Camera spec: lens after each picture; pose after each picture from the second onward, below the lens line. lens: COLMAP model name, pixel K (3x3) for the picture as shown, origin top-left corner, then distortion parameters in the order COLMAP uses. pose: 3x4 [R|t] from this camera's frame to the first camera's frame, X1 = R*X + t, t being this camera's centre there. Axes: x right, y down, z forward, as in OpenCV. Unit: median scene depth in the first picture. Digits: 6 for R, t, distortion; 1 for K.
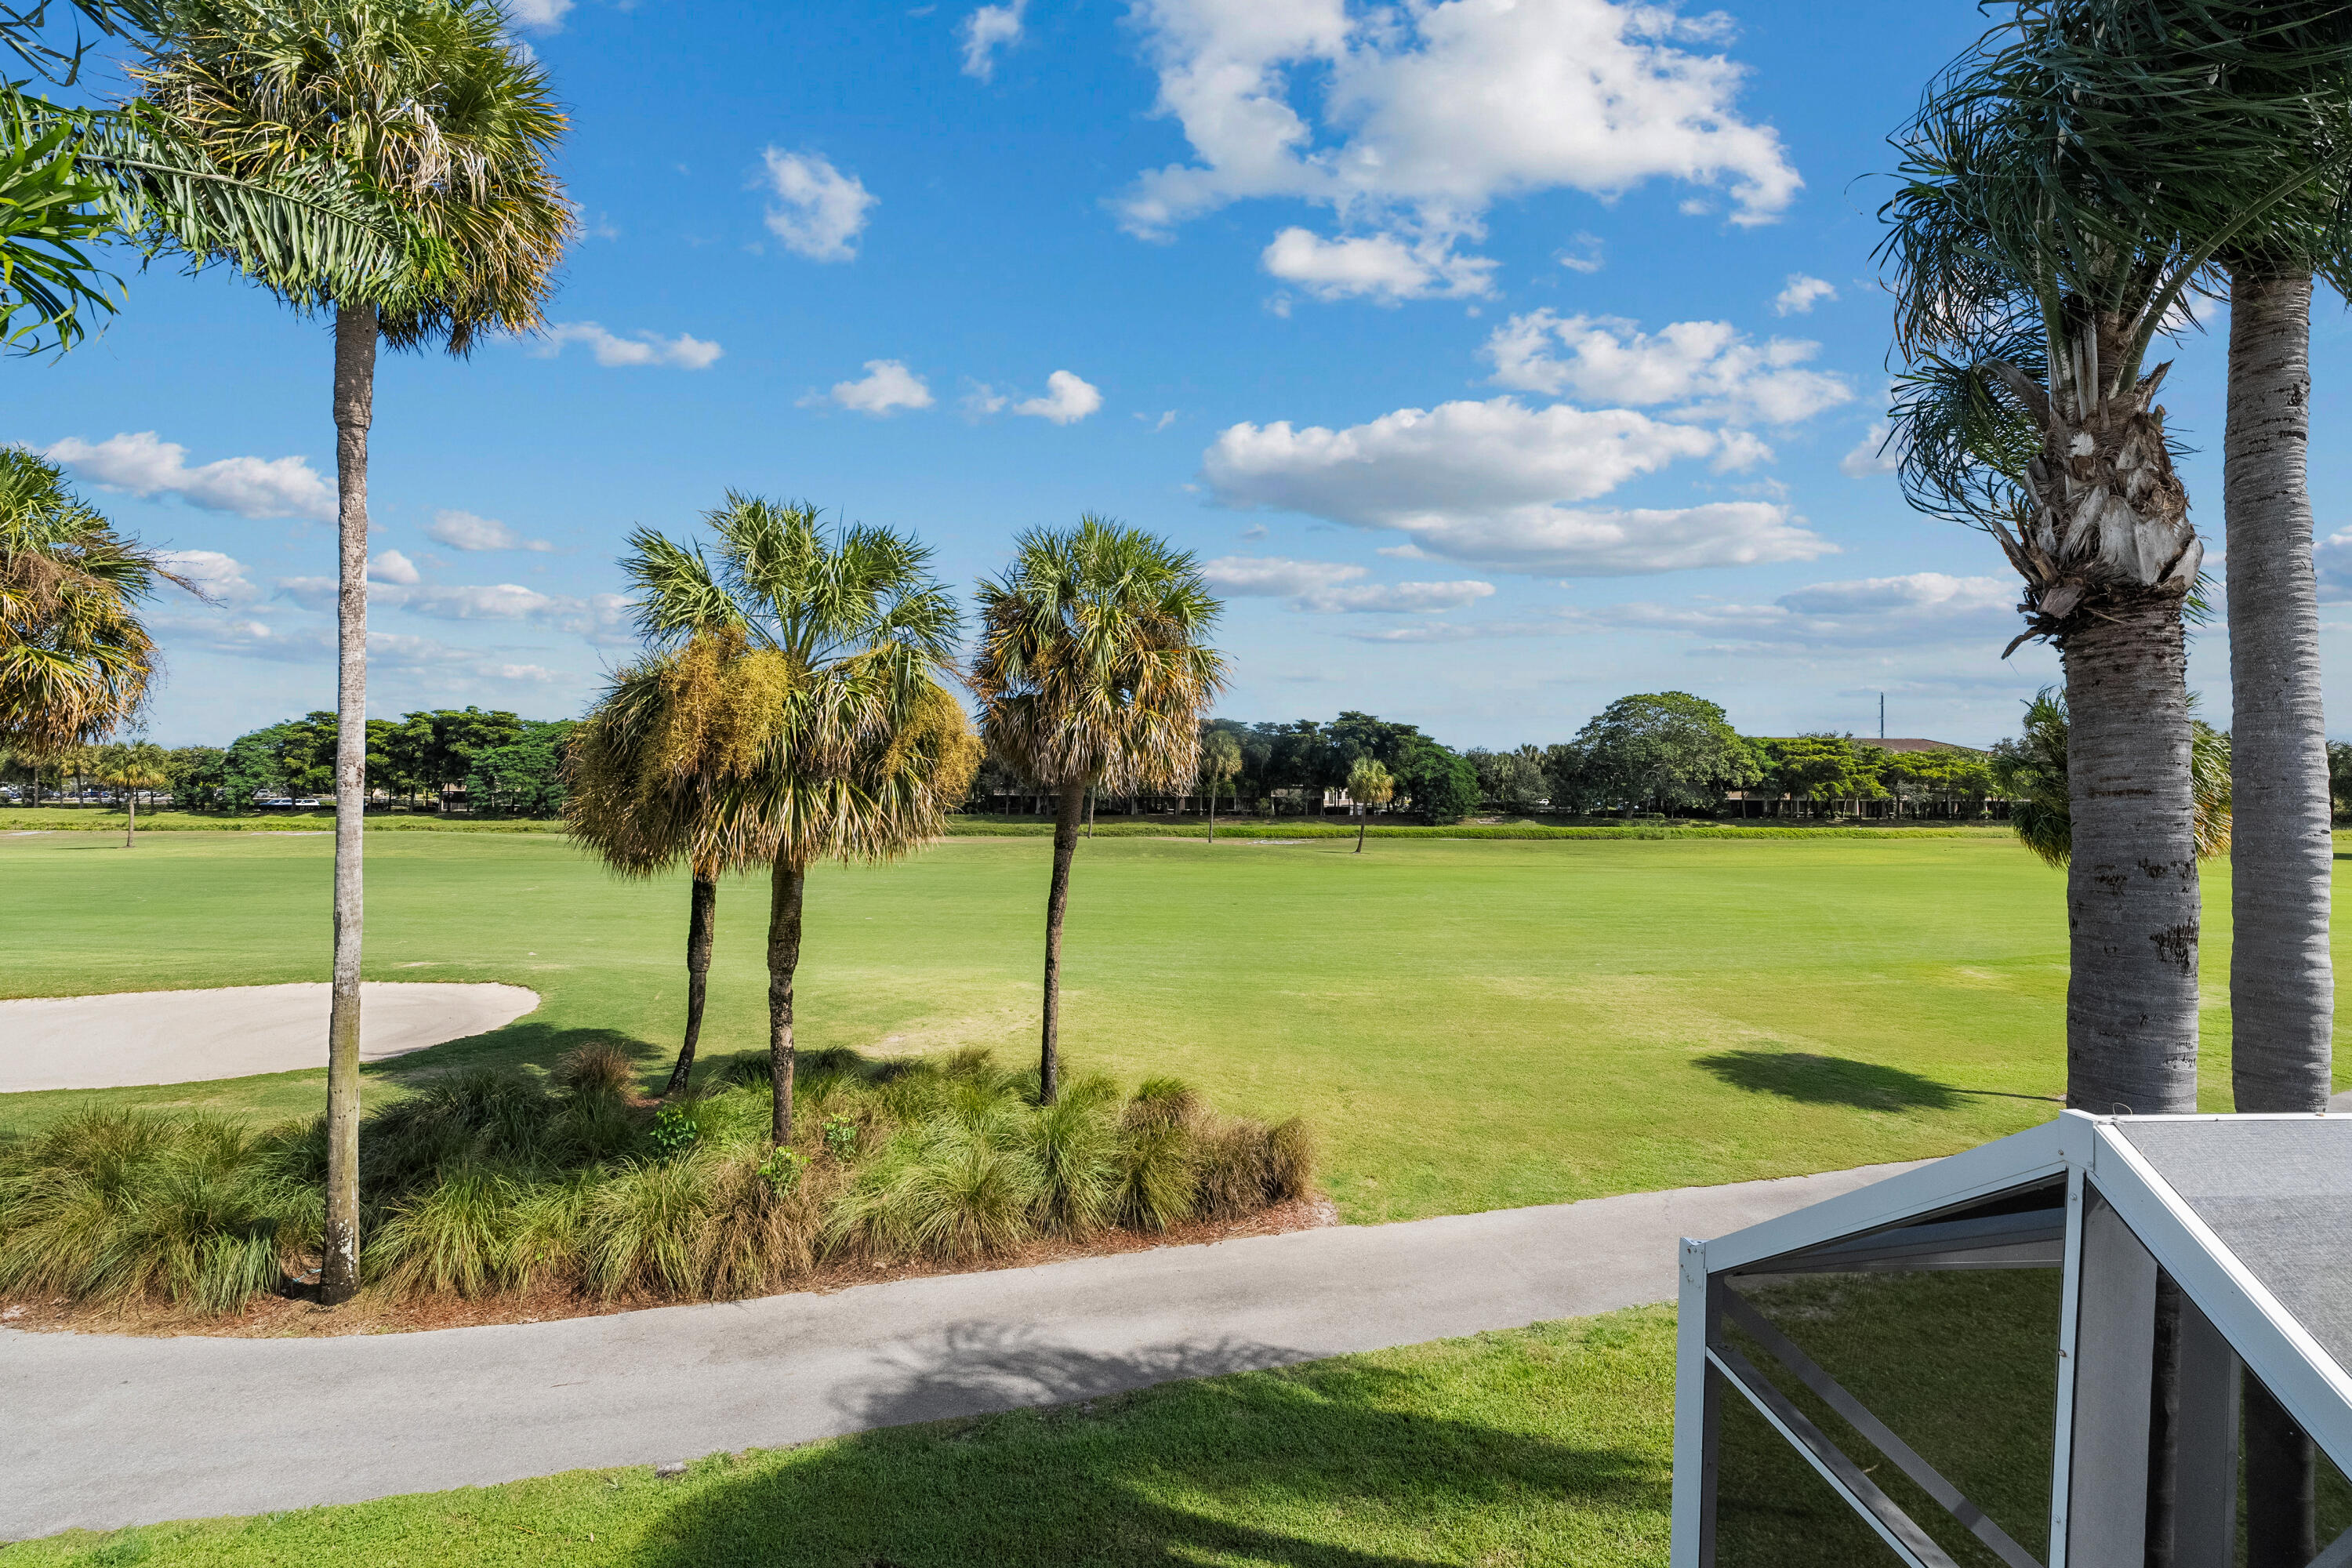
lens RADIAL K [[945.0, 0, 1186.7], [0, 945.0, 788.5], [0, 0, 1]] dist [-0.020415, 0.000268]
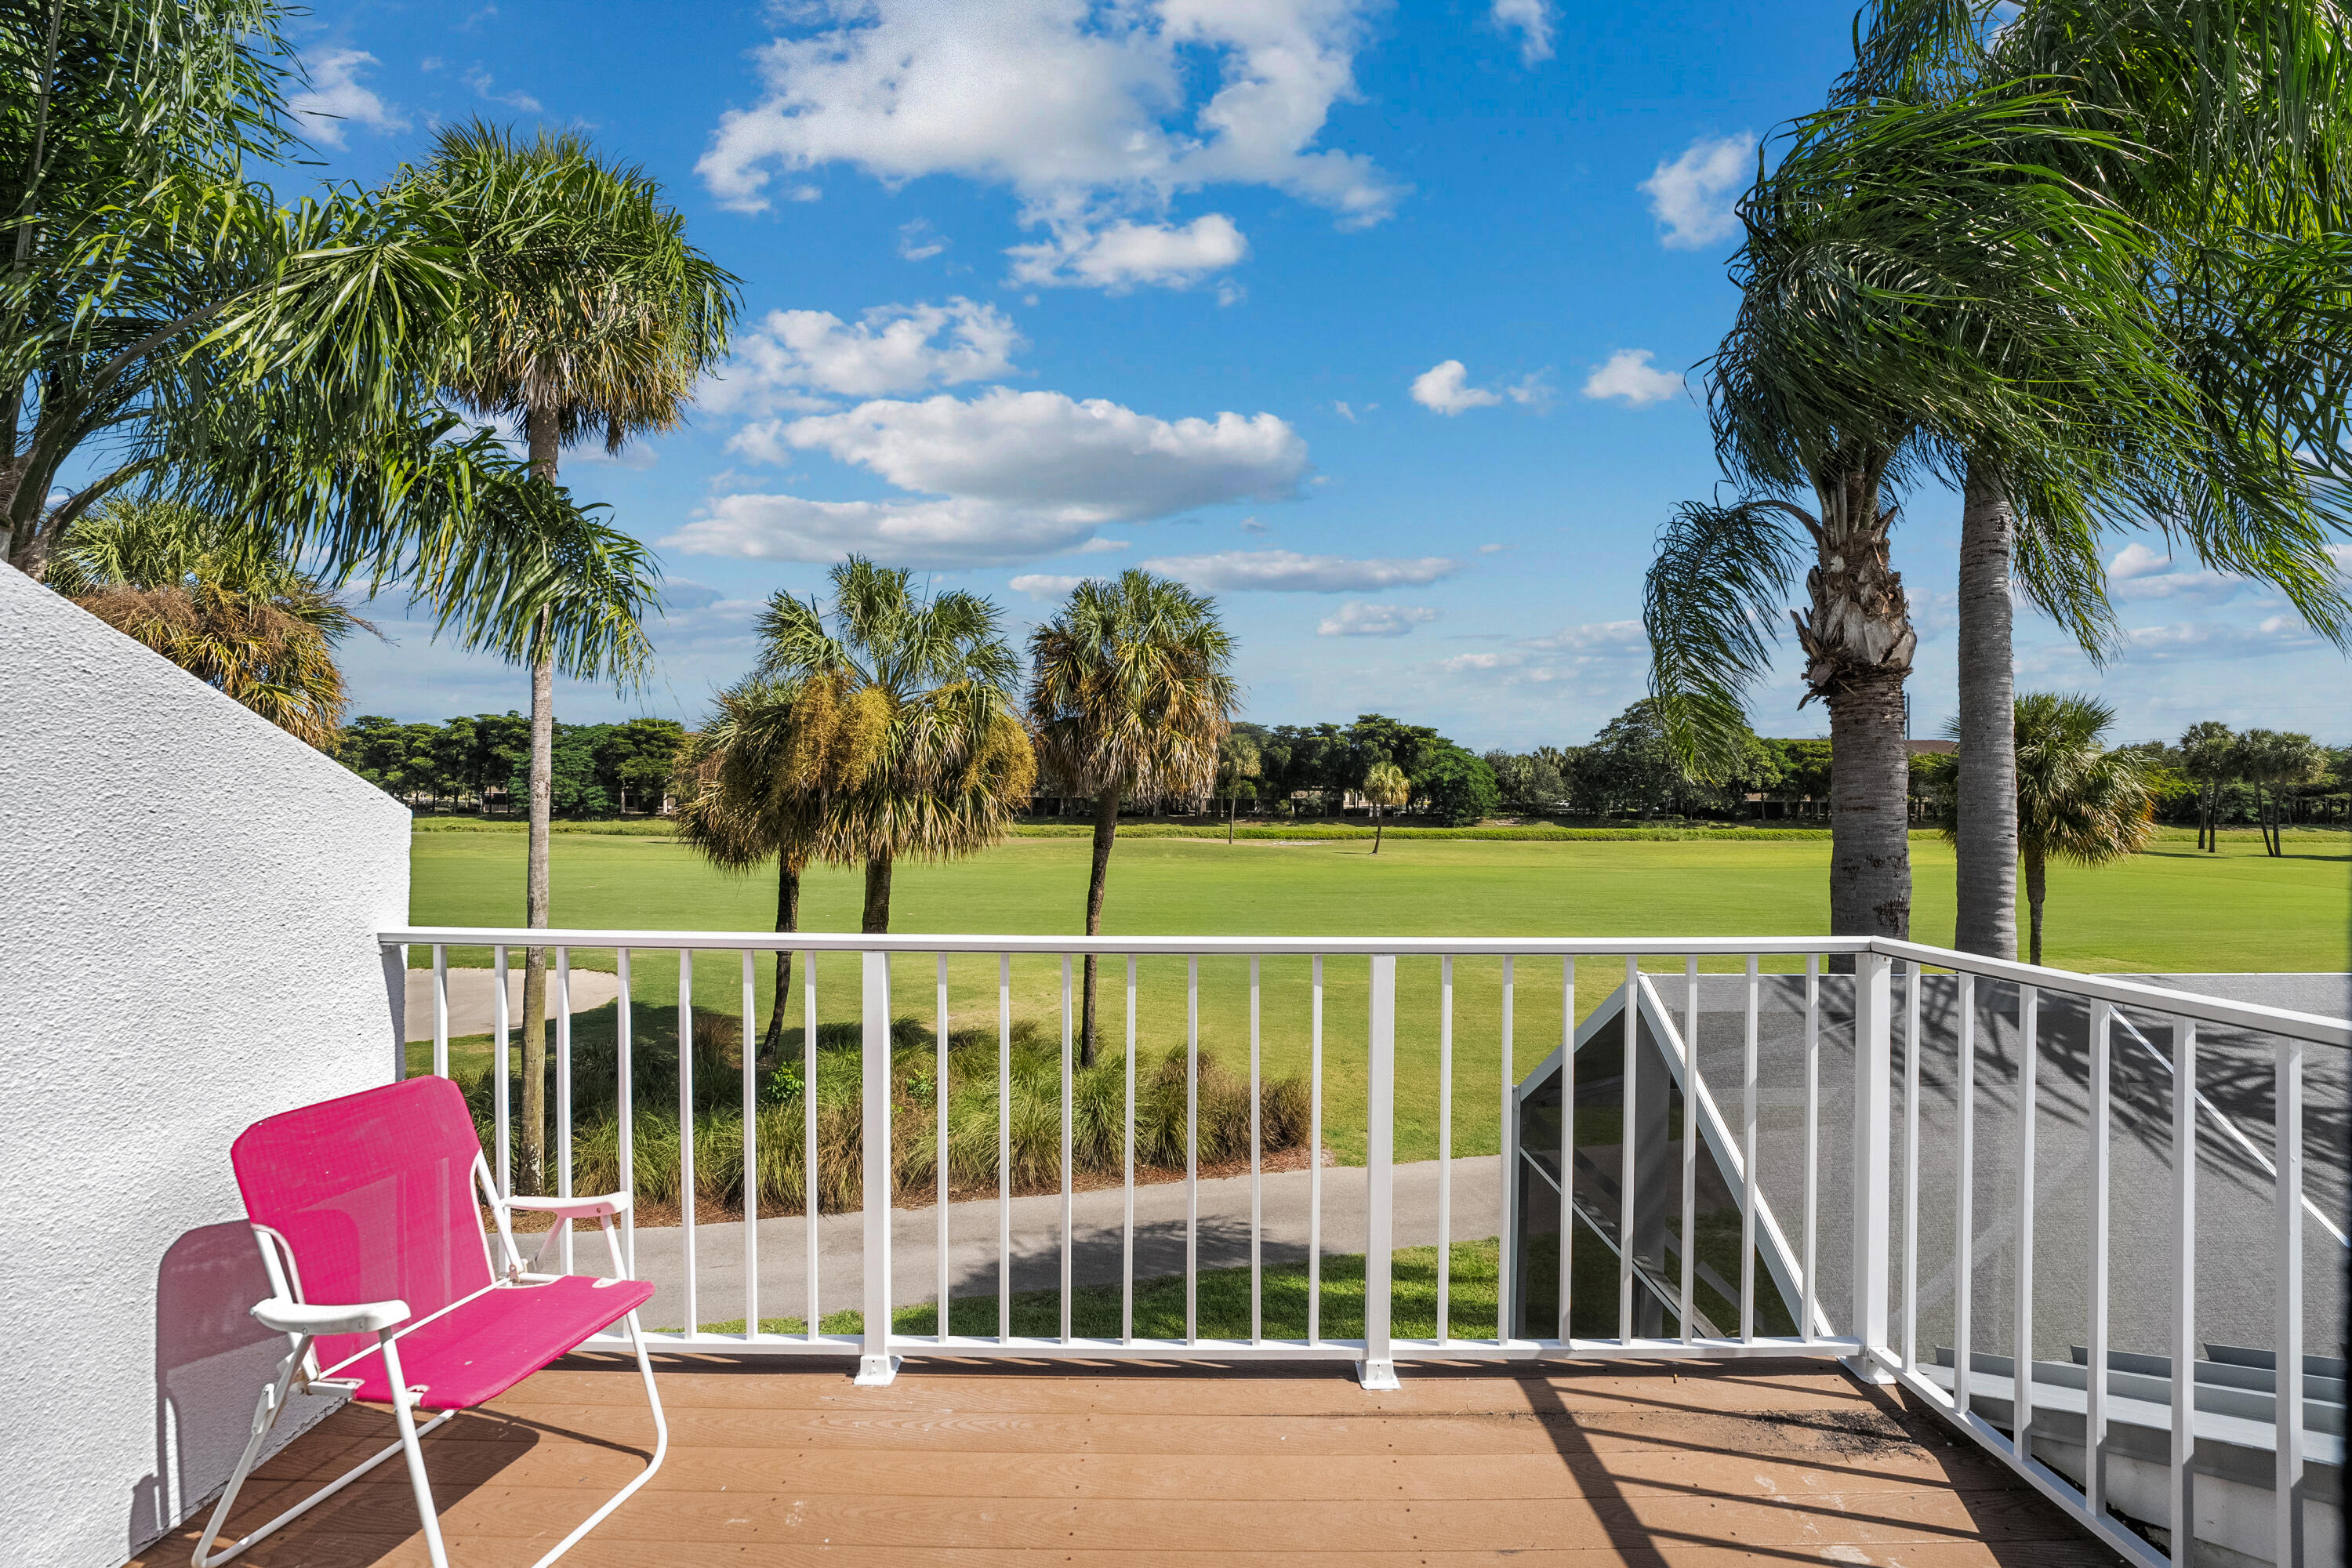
lens RADIAL K [[945.3, 0, 1188.8], [0, 945.3, 796.8], [0, 0, 1]] dist [-0.016017, 0.000095]
pose [[0.999799, 0.000026, -0.020072, -0.000065], [0.000127, 0.999971, 0.007624, -0.008522], [0.020071, -0.007625, 0.999769, -0.165023]]
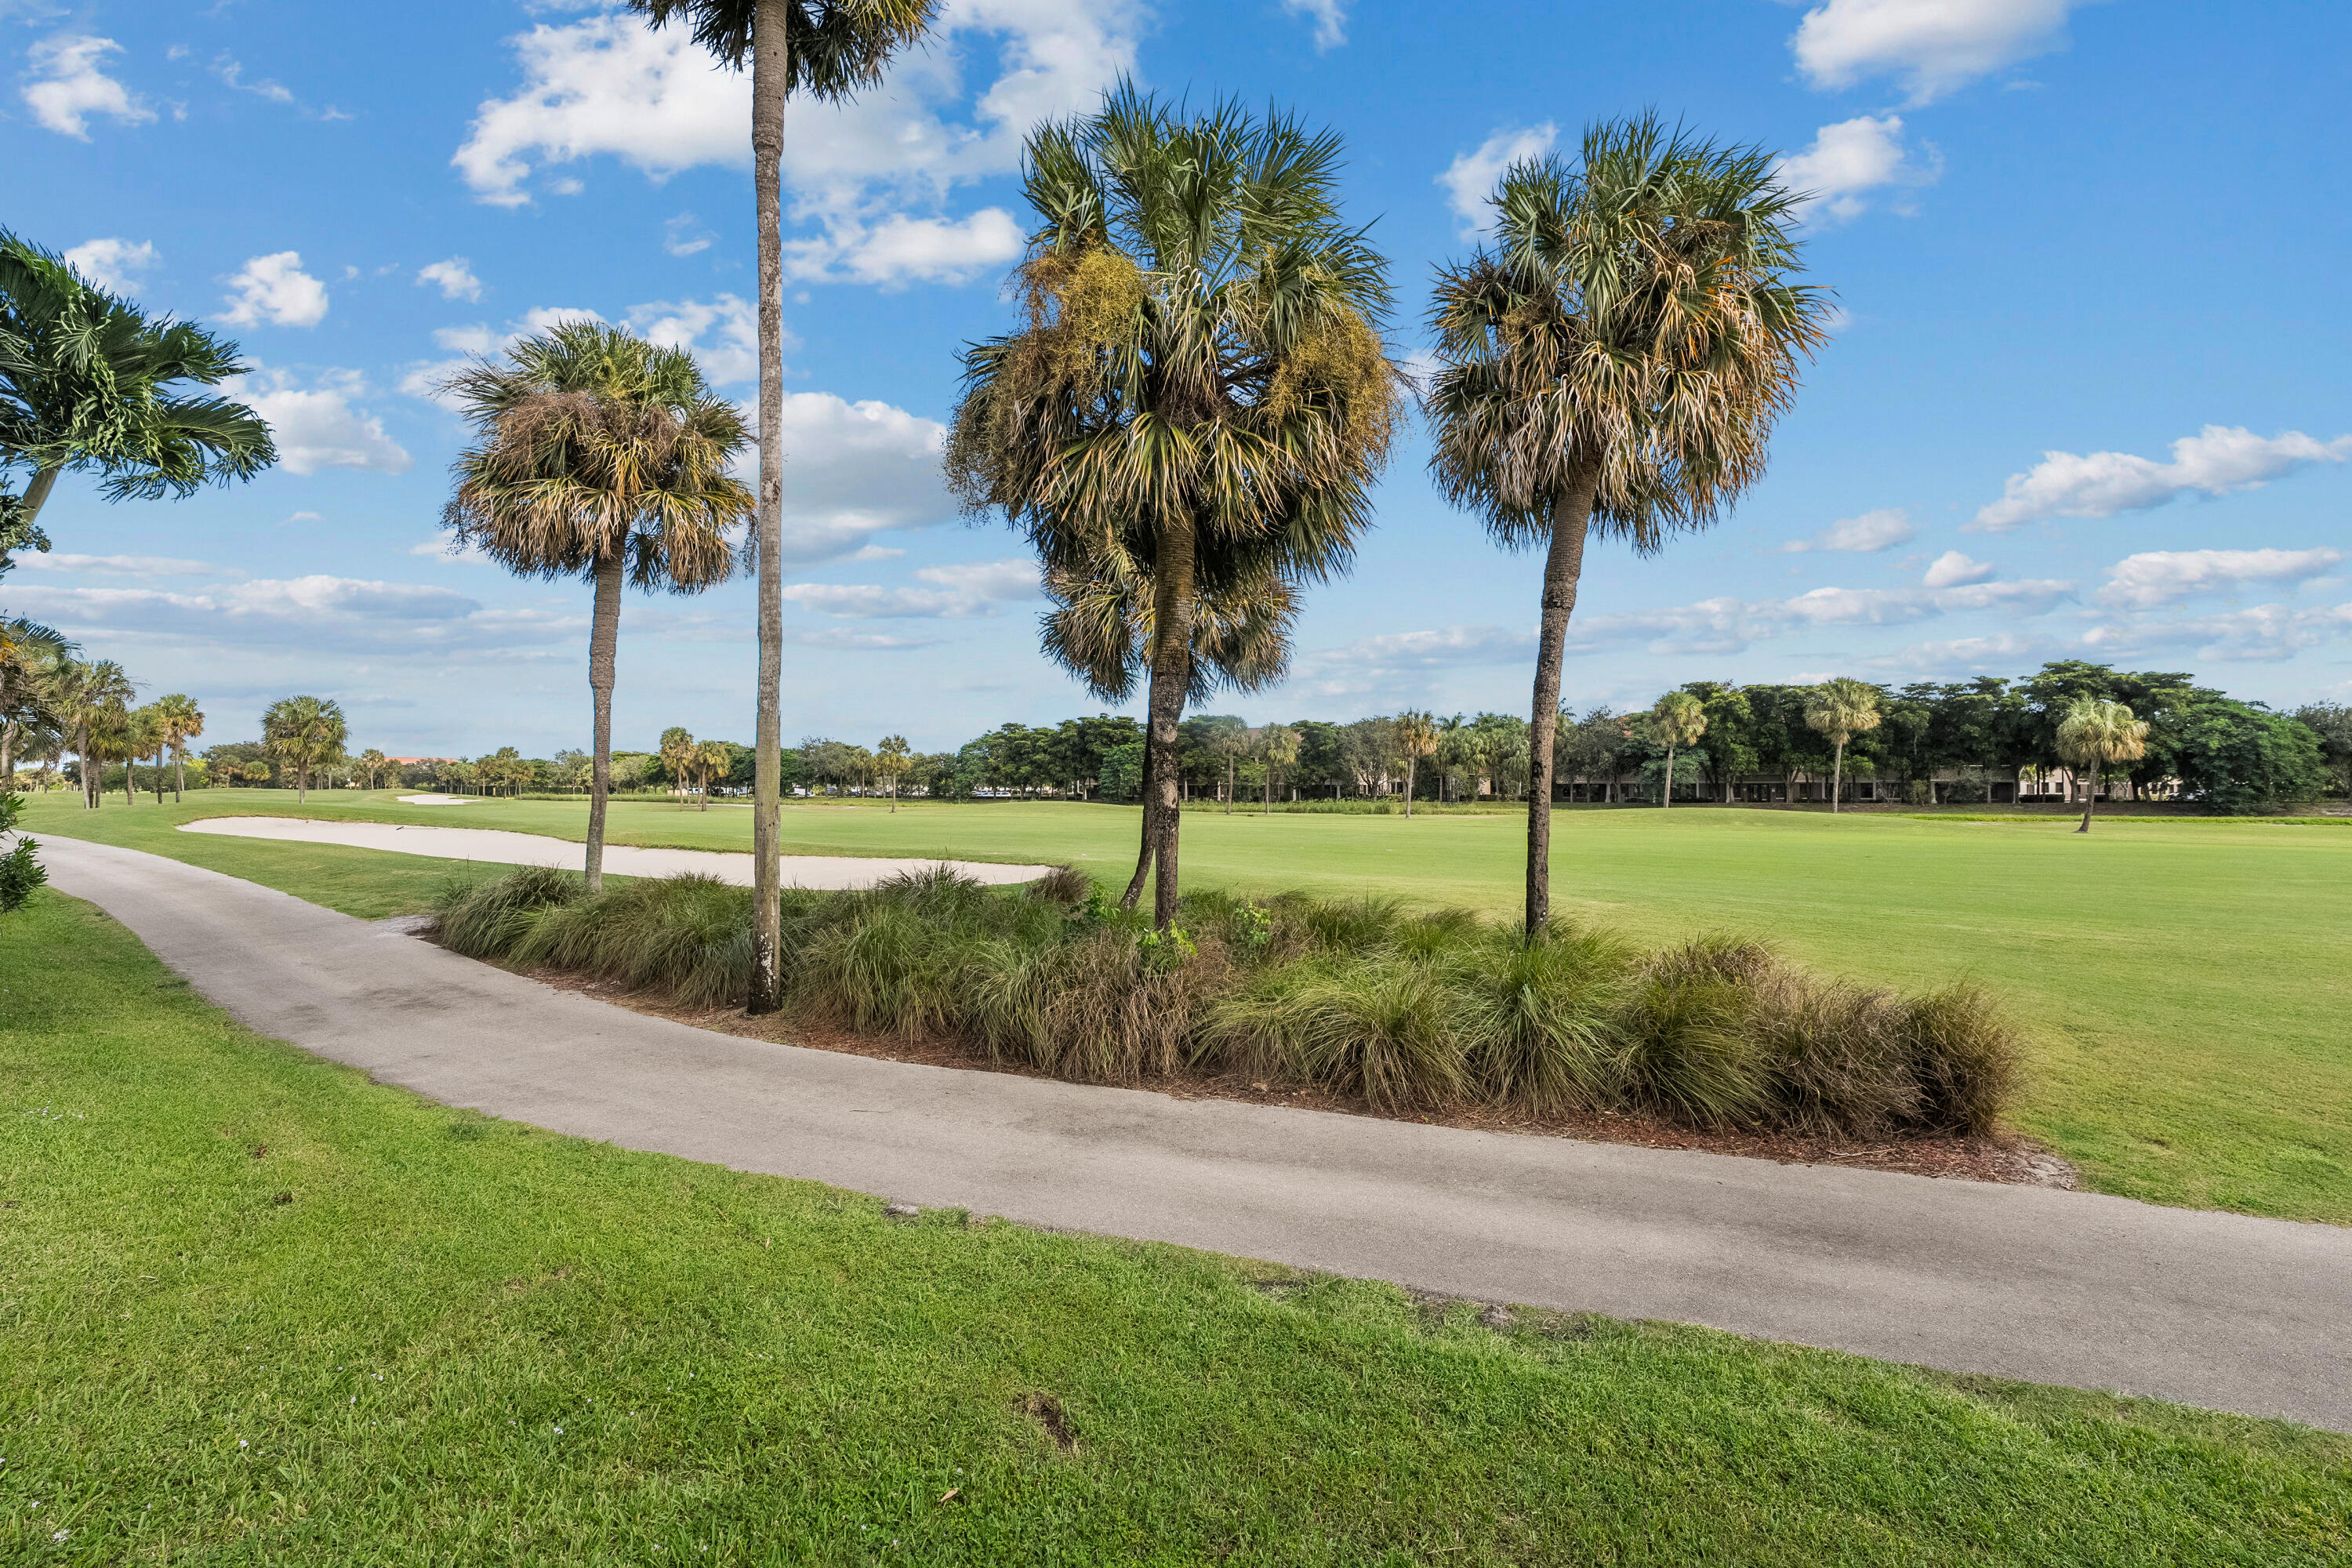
lens RADIAL K [[945.9, 0, 1182.5], [0, 945.9, 779.2], [0, 0, 1]] dist [-0.020506, 0.000325]
pose [[0.832442, -0.016657, -0.553861, 0.030270], [0.006102, 0.999763, -0.020897, 0.218129], [0.554078, 0.014016, 0.832347, 0.265429]]
